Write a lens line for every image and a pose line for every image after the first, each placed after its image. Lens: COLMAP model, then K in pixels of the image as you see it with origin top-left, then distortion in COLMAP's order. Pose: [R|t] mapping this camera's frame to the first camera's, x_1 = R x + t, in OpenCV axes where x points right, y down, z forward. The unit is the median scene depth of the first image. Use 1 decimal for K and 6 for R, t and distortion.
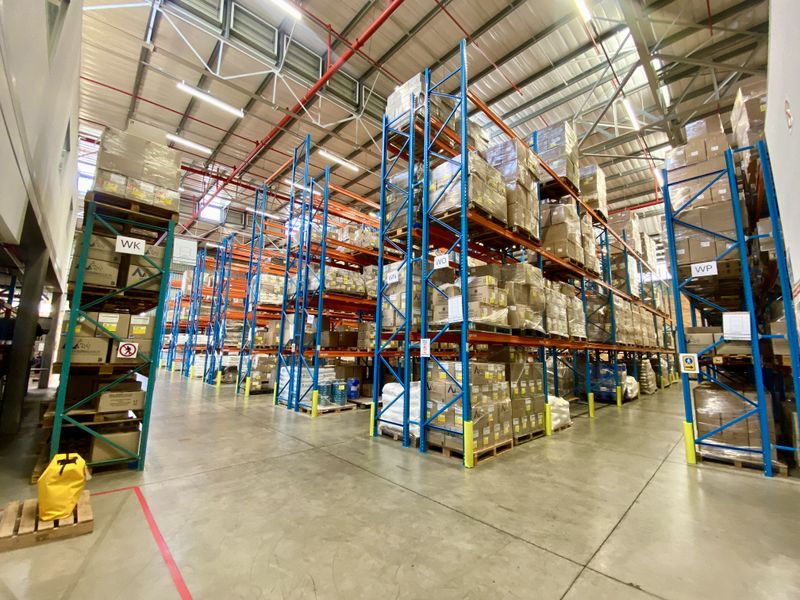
lens RADIAL K [[351.0, 0, 399.3], [0, 351.0, 300.2], [0, 0, 1]] dist [0.034554, -0.000757]
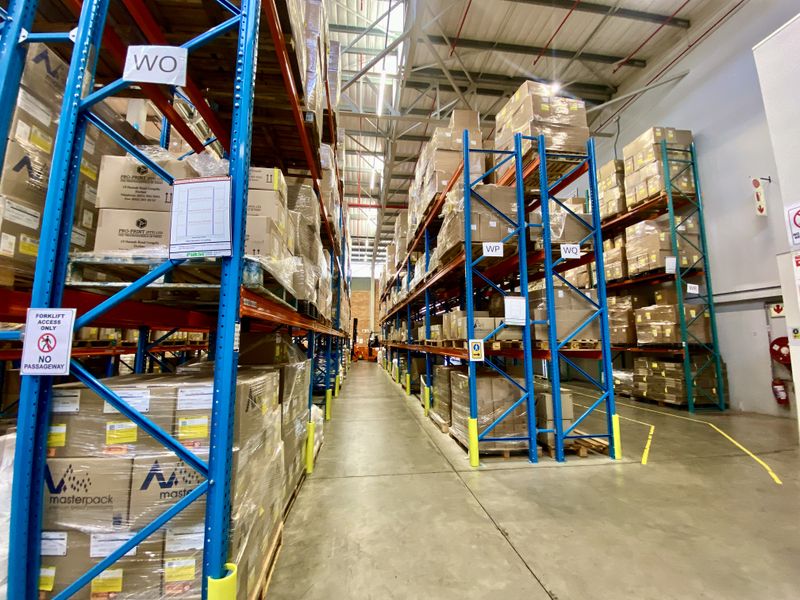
lens RADIAL K [[330.4, 0, 405.3], [0, 330.4, 300.3], [0, 0, 1]] dist [0.005695, -0.012378]
pose [[0.604590, 0.075252, 0.792974, 0.035627], [-0.097199, 0.995057, -0.020322, 0.077028], [-0.790584, -0.064790, 0.608917, 0.589153]]
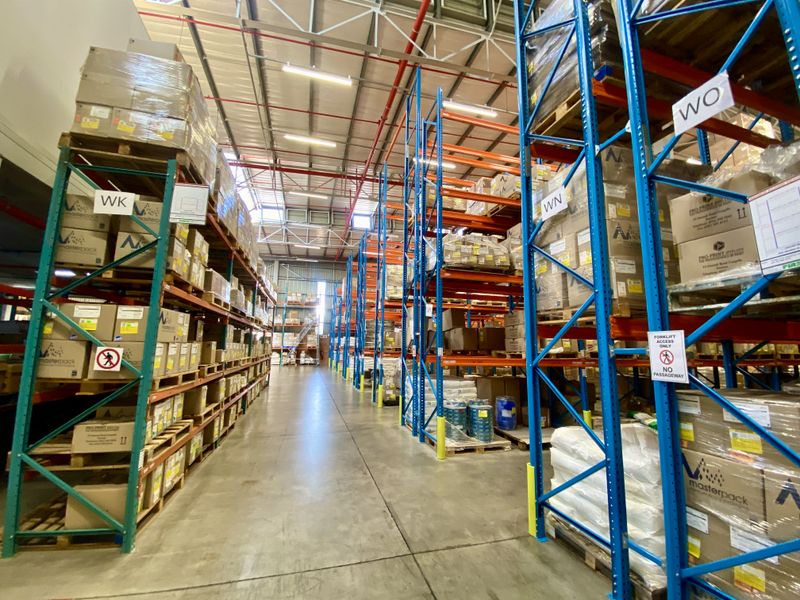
lens RADIAL K [[330.4, 0, 393.0], [0, 330.4, 299.9], [0, 0, 1]] dist [0.005695, -0.012378]
pose [[0.878740, -0.075226, -0.471335, -0.009269], [0.069908, 0.997137, -0.028812, 0.063721], [0.472153, -0.007632, 0.881484, 0.532518]]
